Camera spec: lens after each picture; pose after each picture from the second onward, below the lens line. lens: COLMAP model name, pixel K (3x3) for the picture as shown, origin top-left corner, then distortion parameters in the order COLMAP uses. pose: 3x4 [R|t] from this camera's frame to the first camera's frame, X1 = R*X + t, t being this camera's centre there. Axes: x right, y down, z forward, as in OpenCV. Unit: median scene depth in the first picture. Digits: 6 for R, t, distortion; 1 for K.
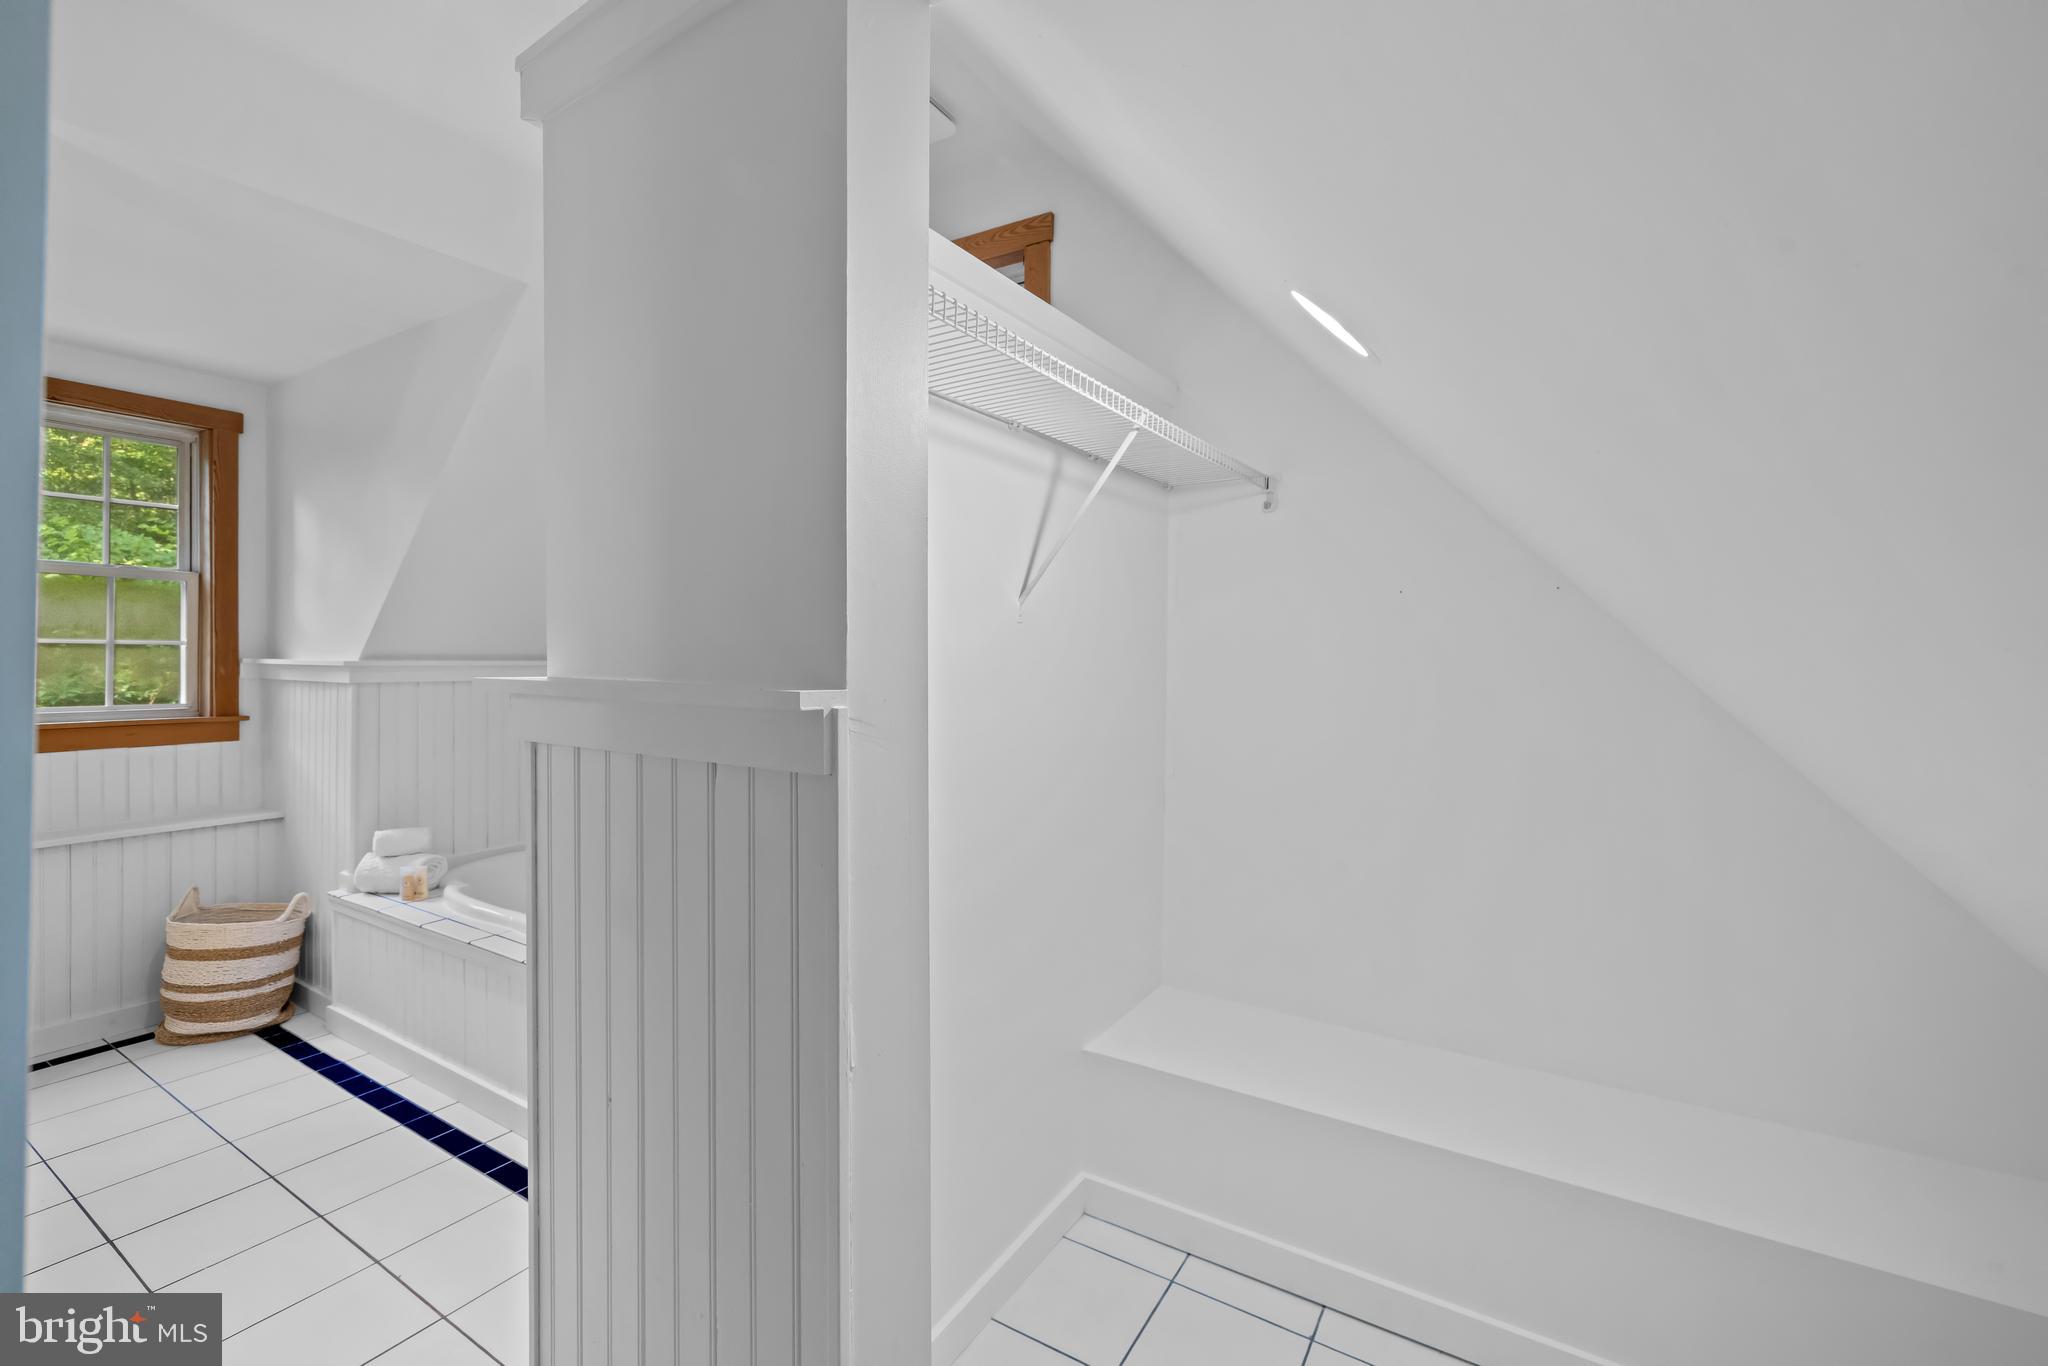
lens RADIAL K [[873.3, 0, 1030.0], [0, 873.3, 656.1], [0, 0, 1]] dist [-0.003026, -0.000394]
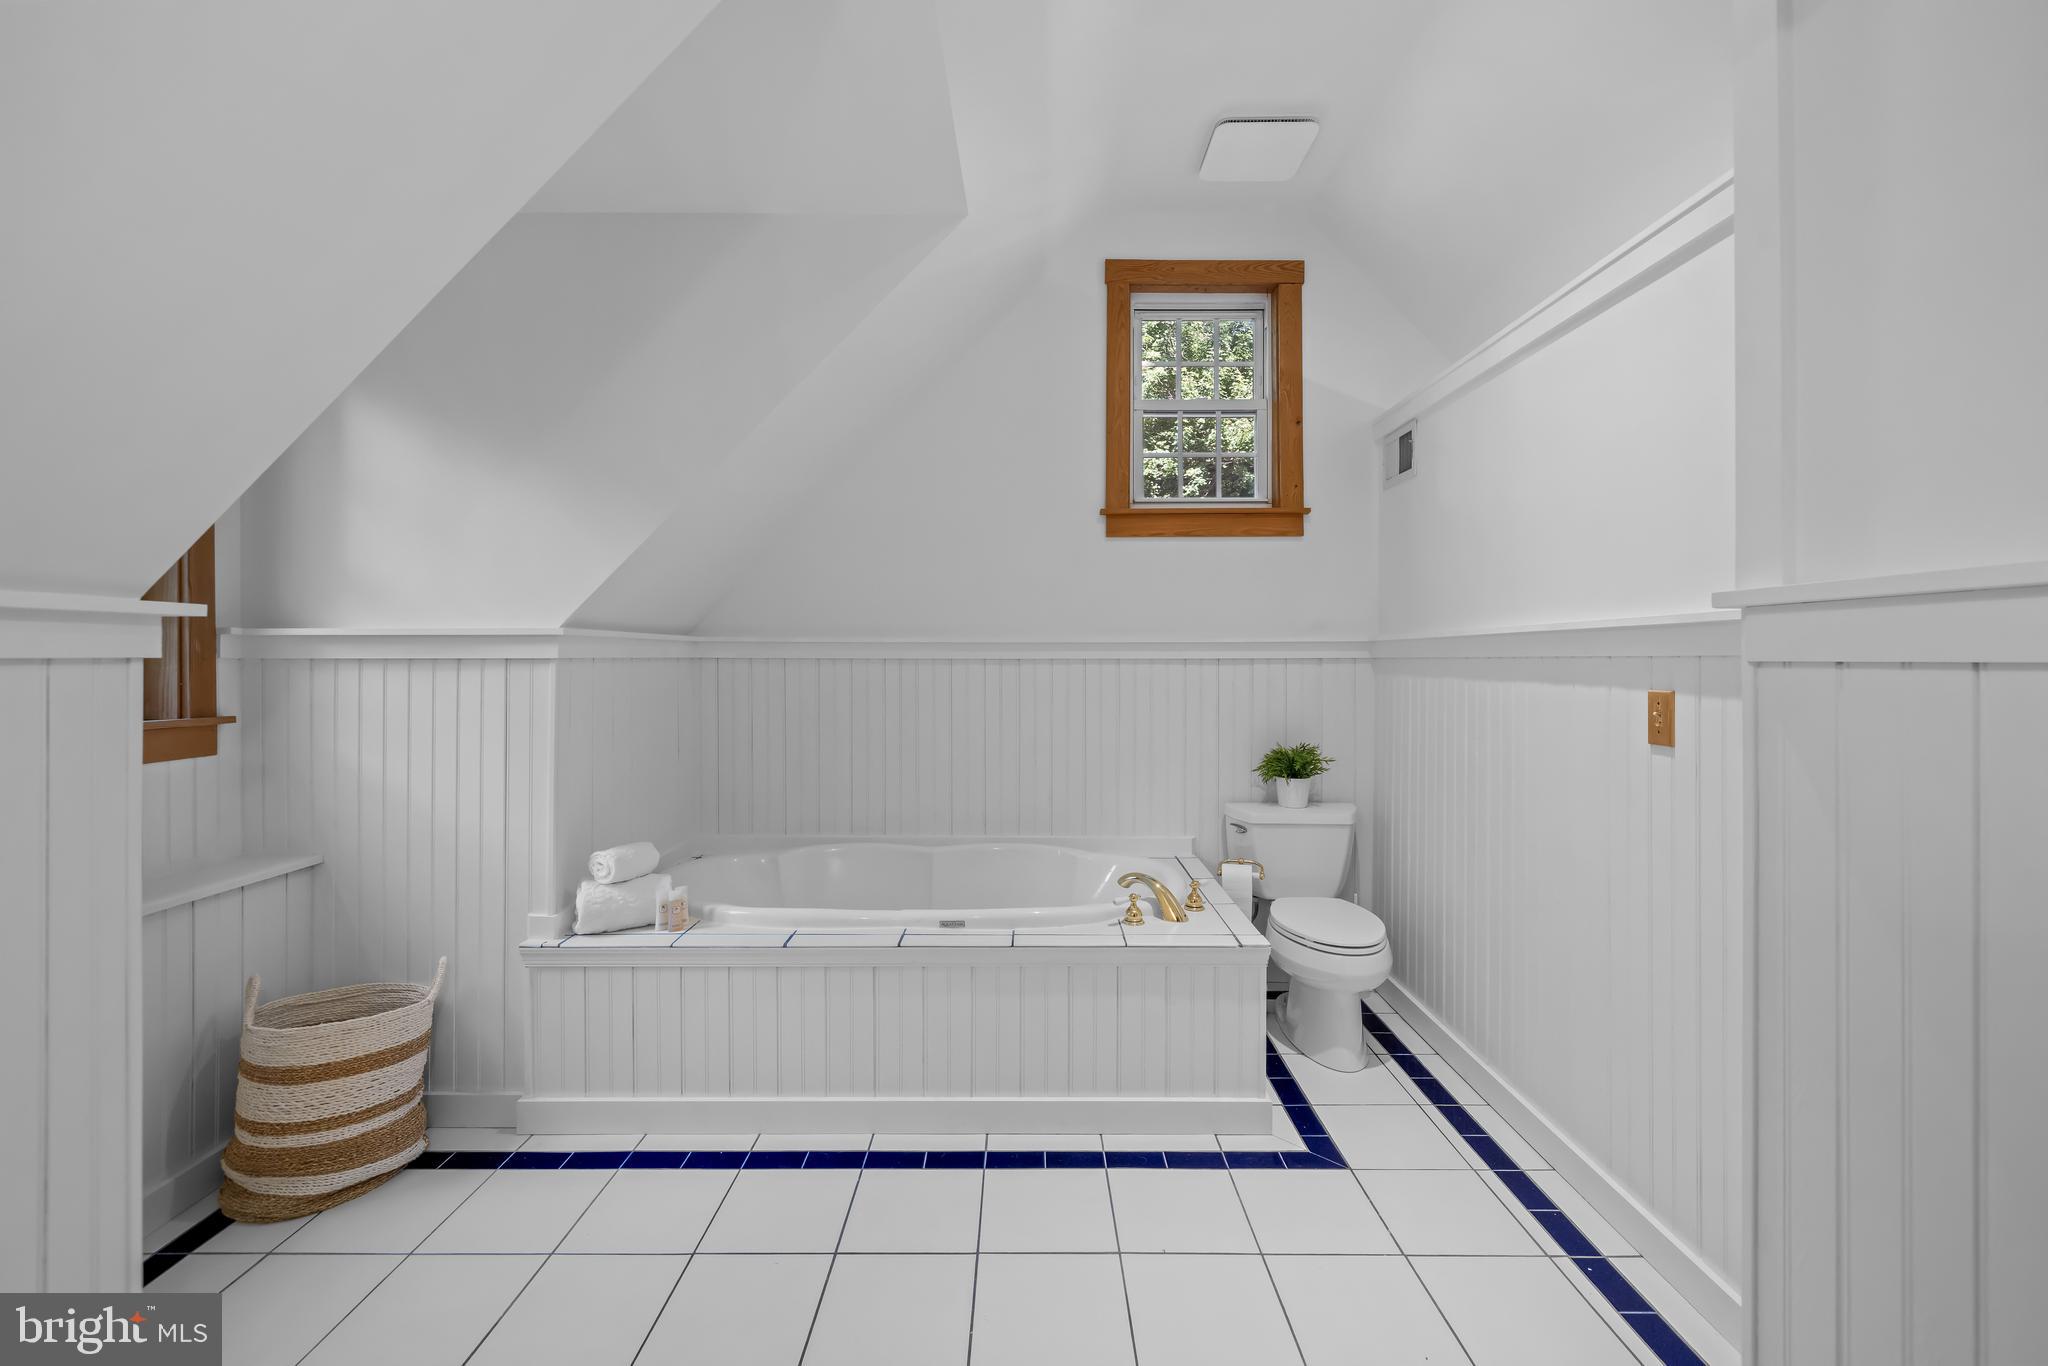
lens RADIAL K [[873.3, 0, 1030.0], [0, 873.3, 656.1], [0, 0, 1]] dist [-0.003026, -0.000394]
pose [[0.852939, -0.005145, 0.521985, -0.798351], [0.007870, 0.999965, -0.003004, 0.033317], [-0.521951, 0.006670, 0.852949, 0.147644]]
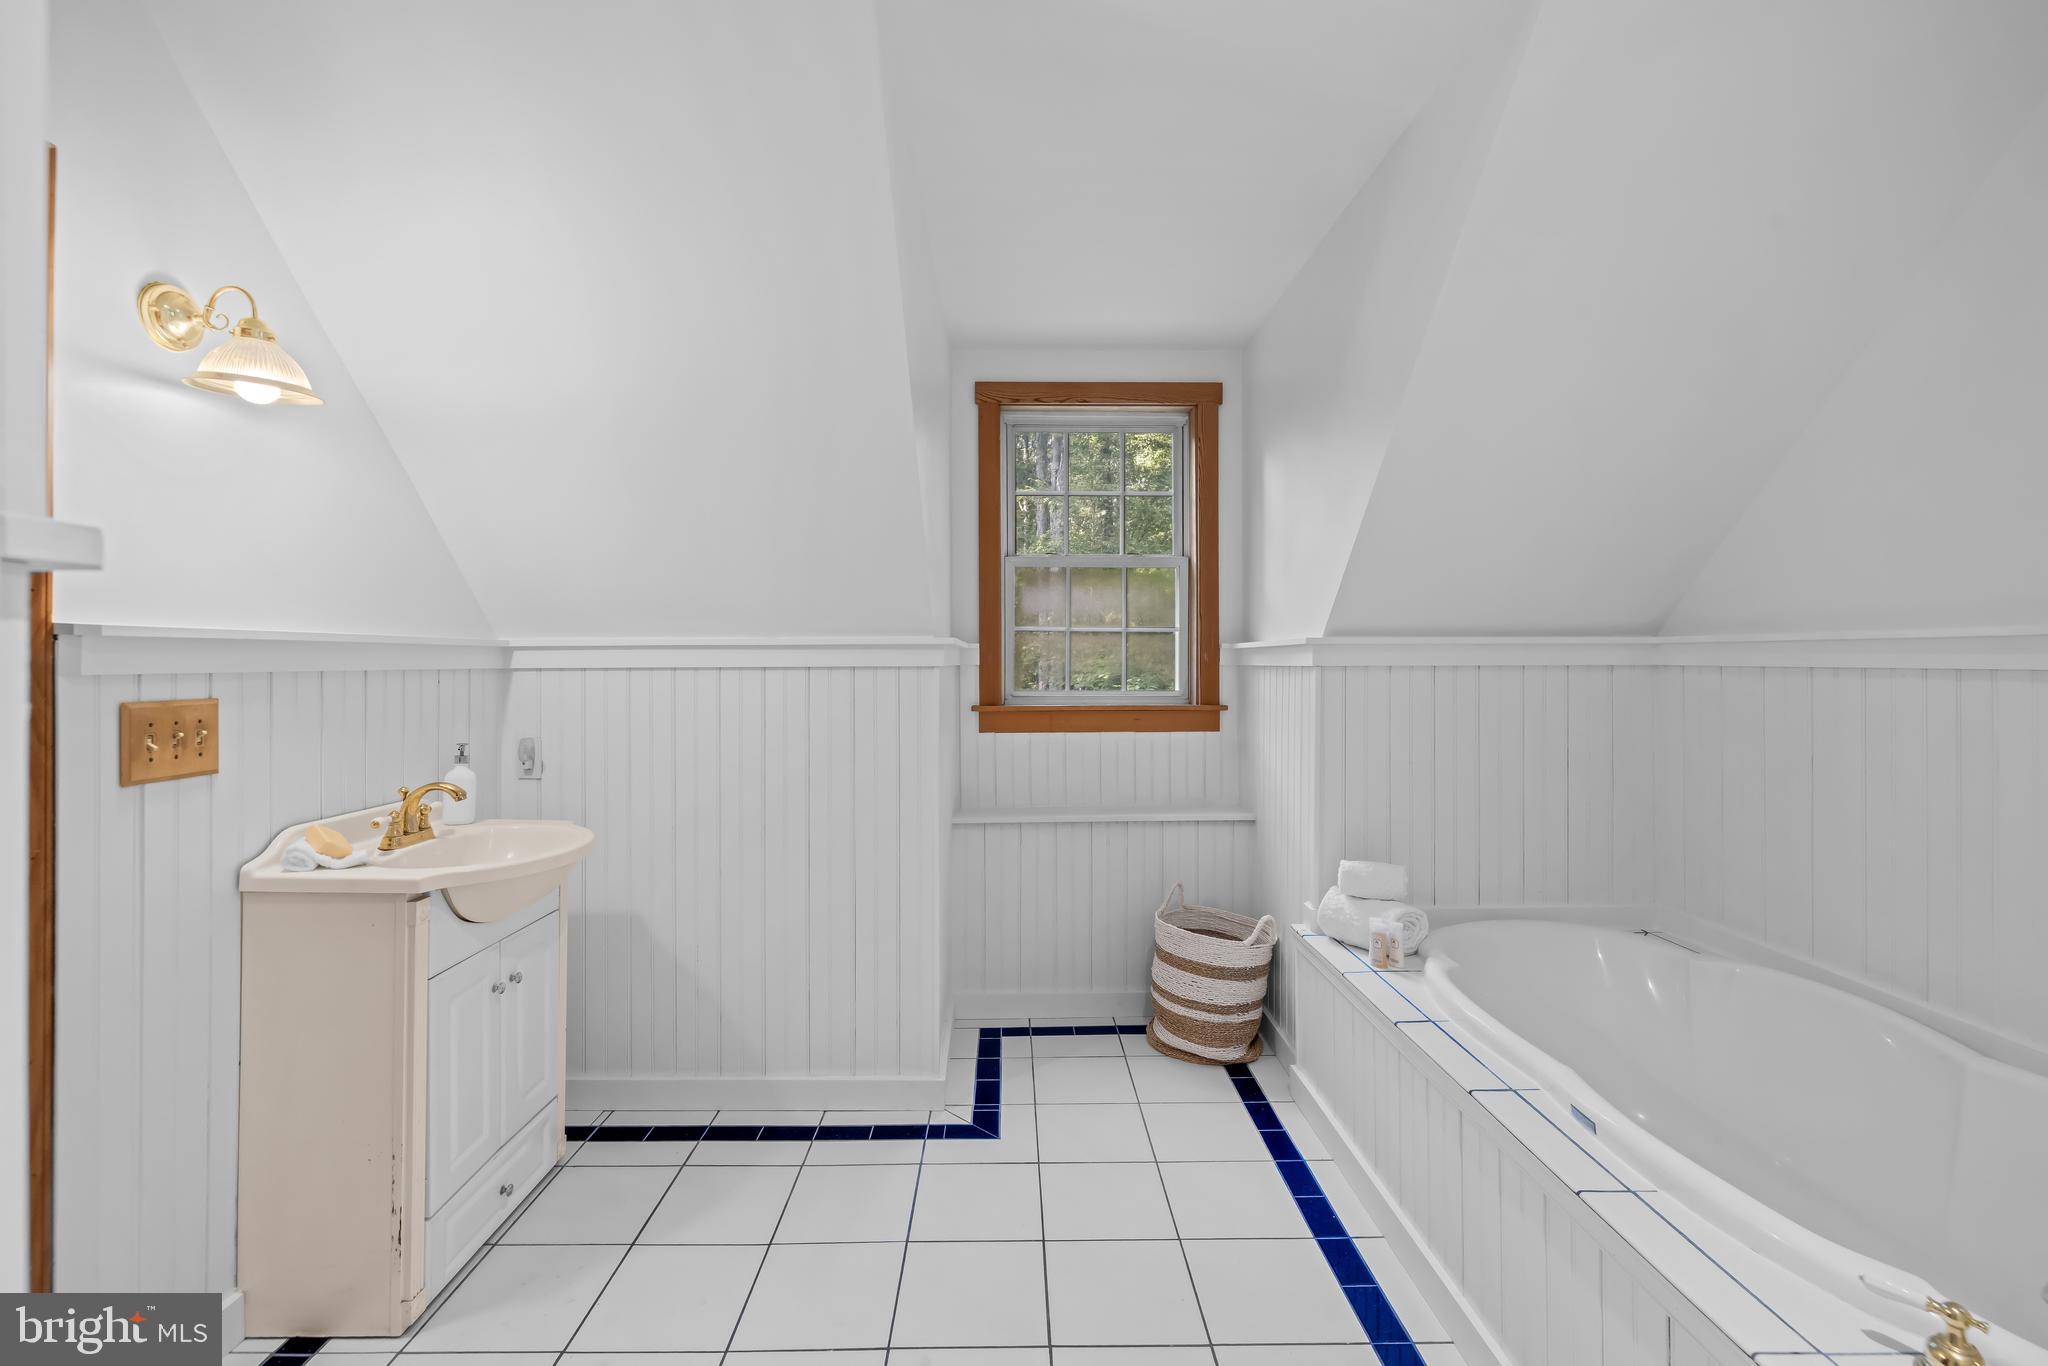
lens RADIAL K [[883.5, 0, 1012.0], [0, 883.5, 662.3], [0, 0, 1]] dist [-0.000953, -0.000011]
pose [[0.529080, -0.006865, -0.848544, -0.238388], [-0.000474, 0.999965, -0.008386, 0.033521], [0.848572, 0.004839, 0.529058, 0.334655]]
